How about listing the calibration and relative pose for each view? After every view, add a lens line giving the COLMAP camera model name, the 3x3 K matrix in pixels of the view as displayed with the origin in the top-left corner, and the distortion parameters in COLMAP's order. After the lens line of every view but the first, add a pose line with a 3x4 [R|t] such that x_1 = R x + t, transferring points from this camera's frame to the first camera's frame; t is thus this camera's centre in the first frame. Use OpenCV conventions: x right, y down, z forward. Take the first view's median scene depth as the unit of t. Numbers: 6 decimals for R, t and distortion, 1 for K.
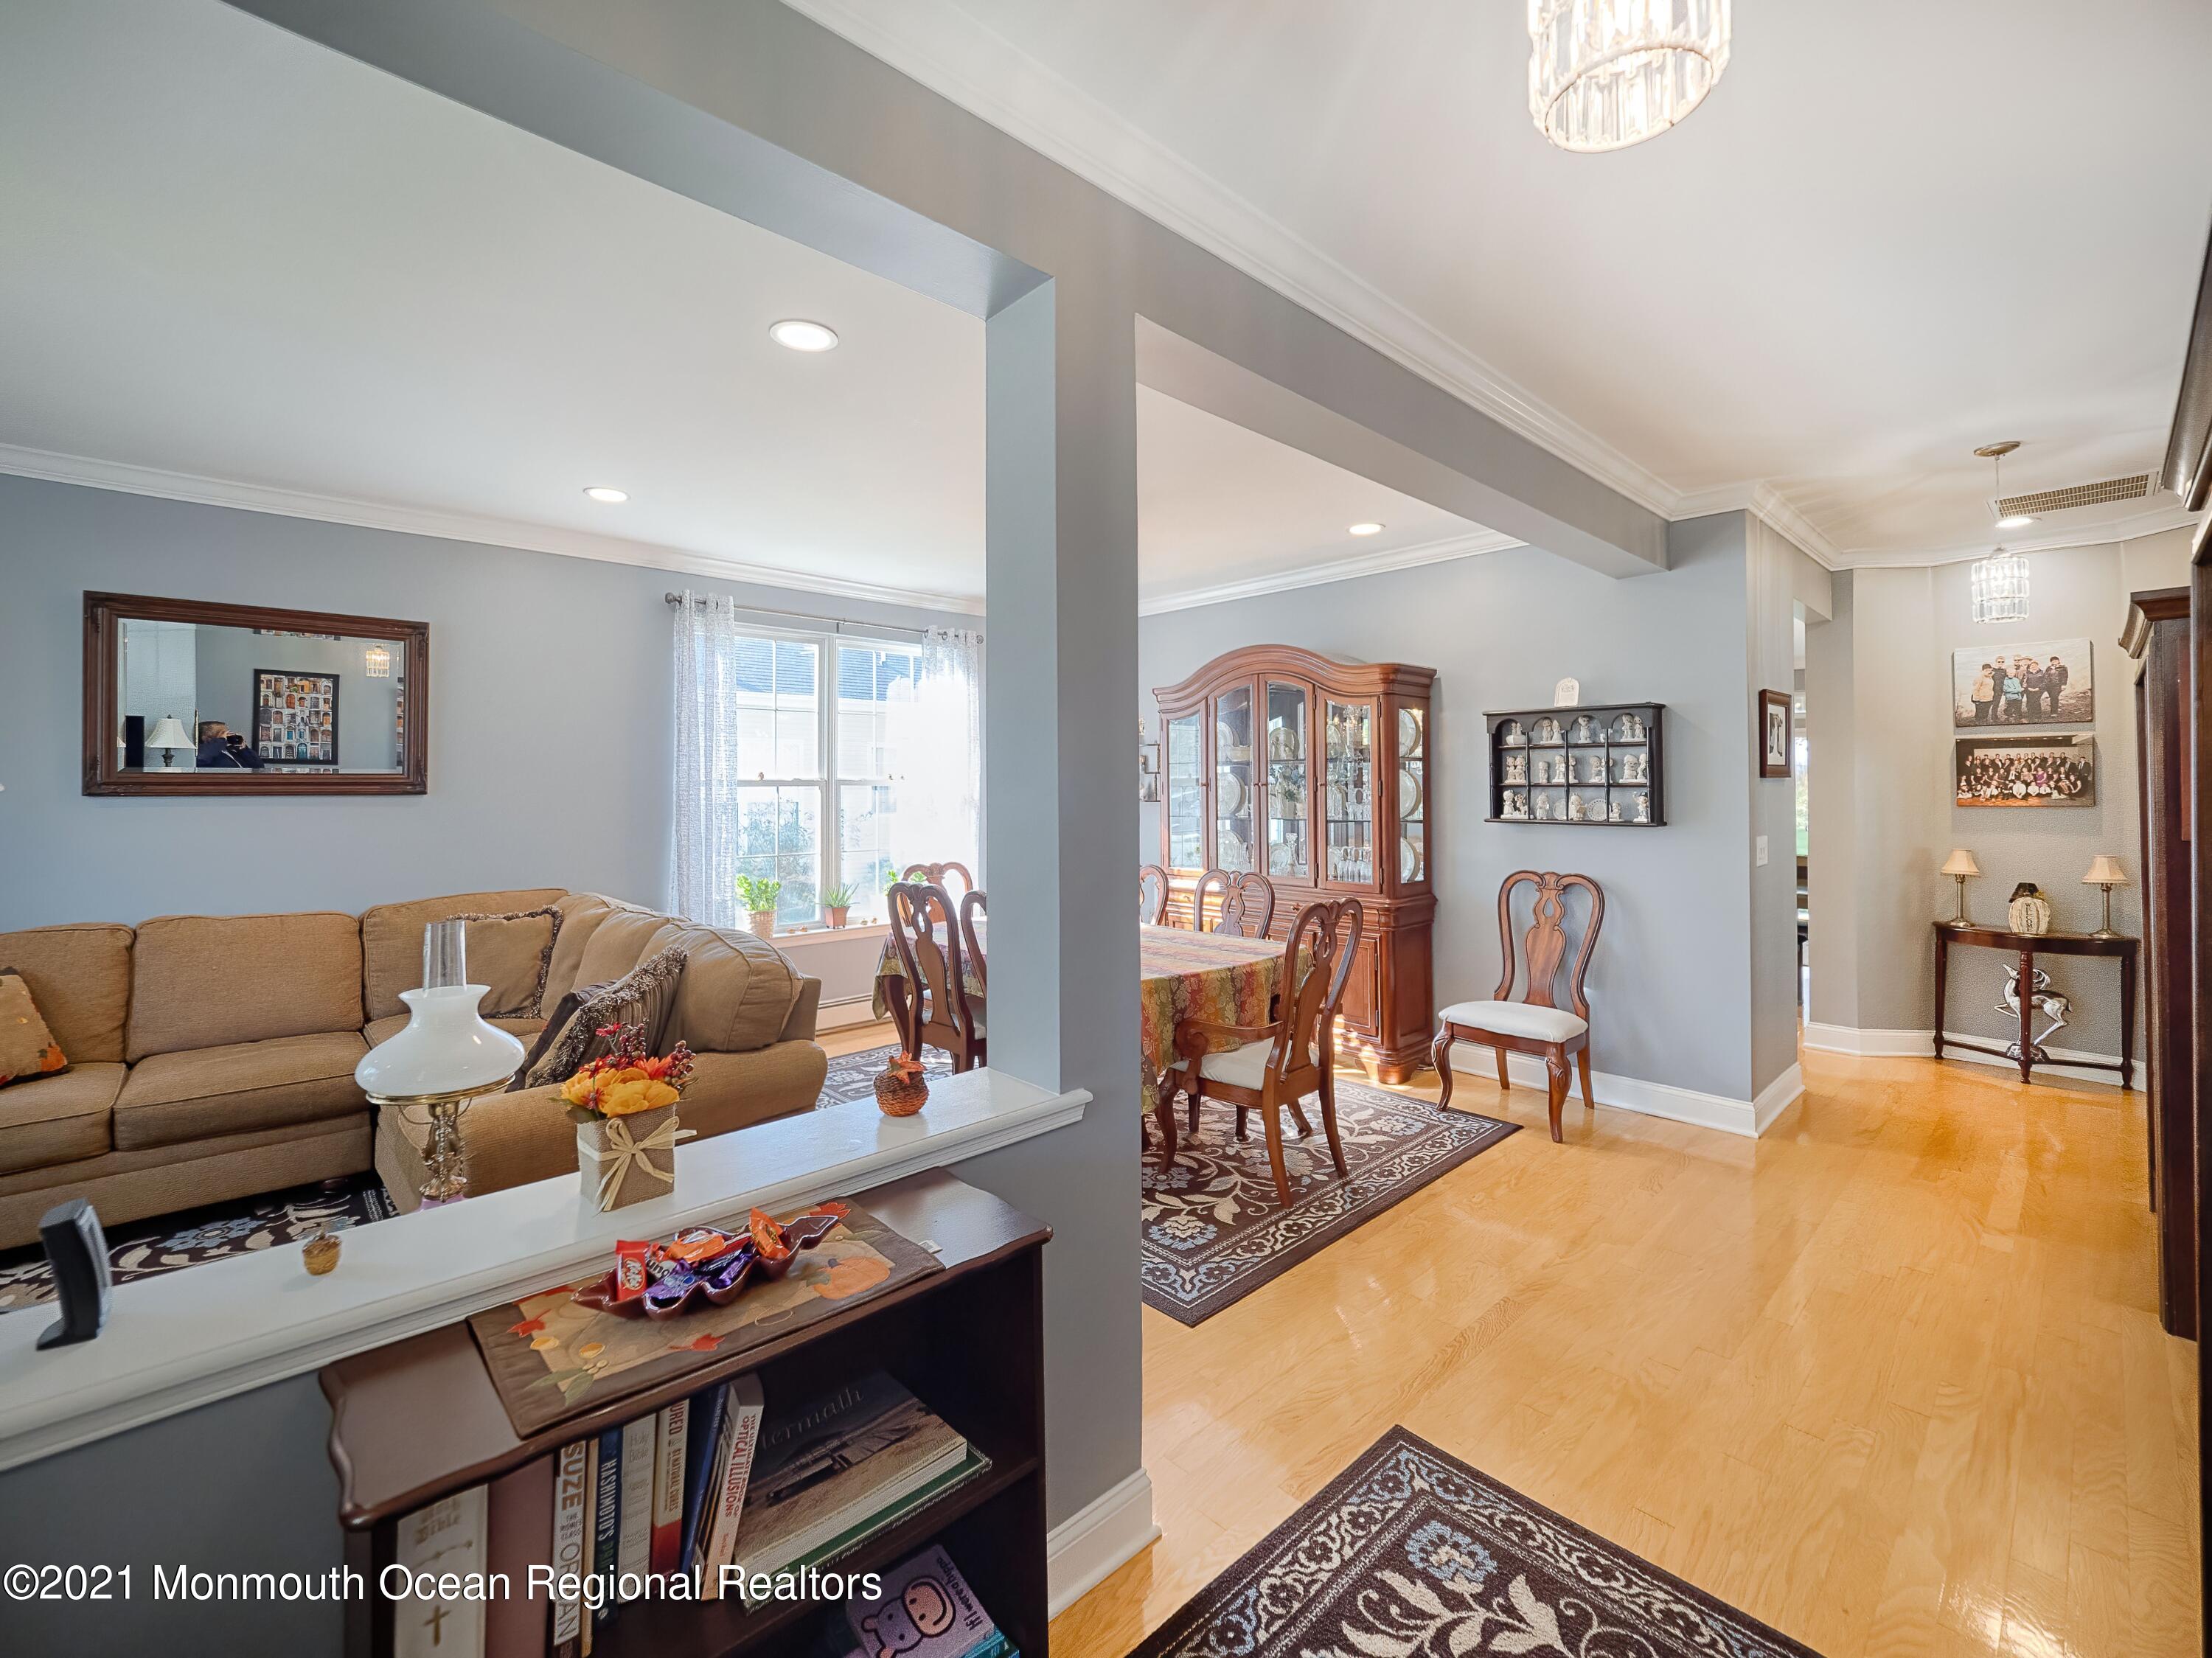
lens RADIAL K [[953.8, 0, 1110.2], [0, 953.8, 771.9], [0, 0, 1]] dist [-0.011593, -0.000050]
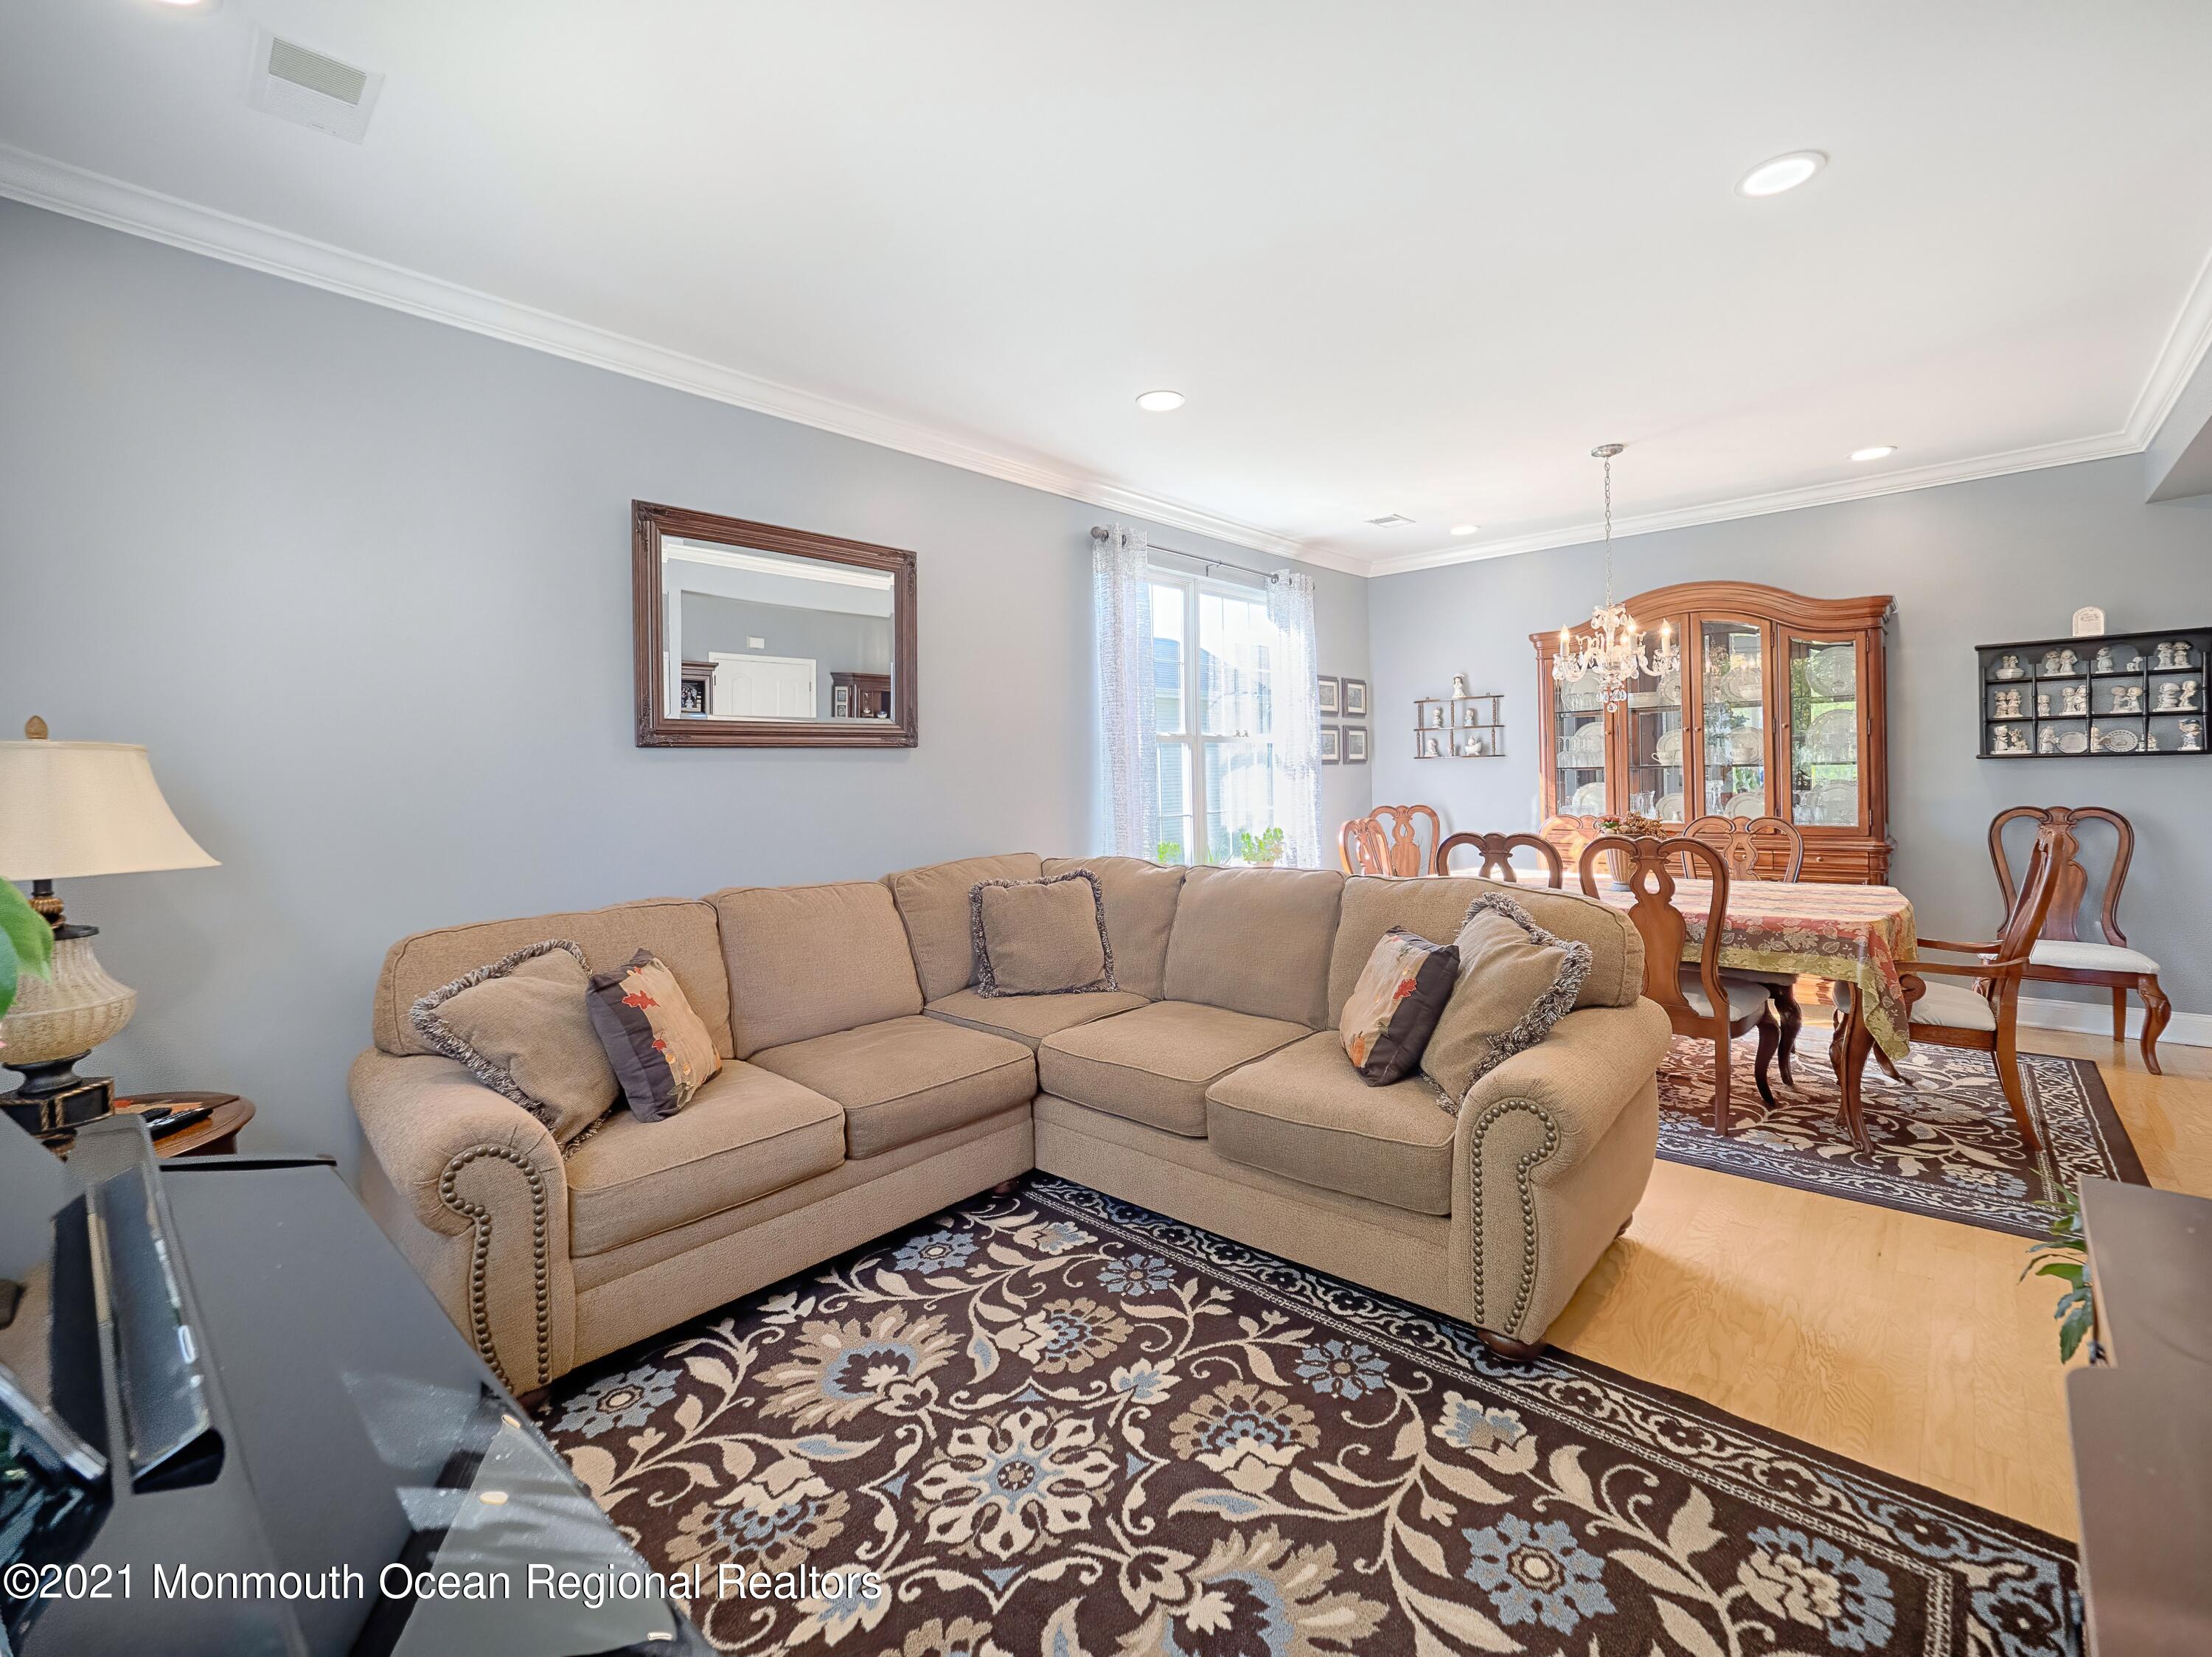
lens RADIAL K [[979.0, 0, 1103.6], [0, 979.0, 764.1], [0, 0, 1]] dist [-0.009974, -0.000741]
pose [[0.996886, -0.020593, 0.076118, -0.638377], [0.019988, 0.999762, 0.008696, 0.035759], [-0.076279, -0.007147, 0.997061, 0.086594]]
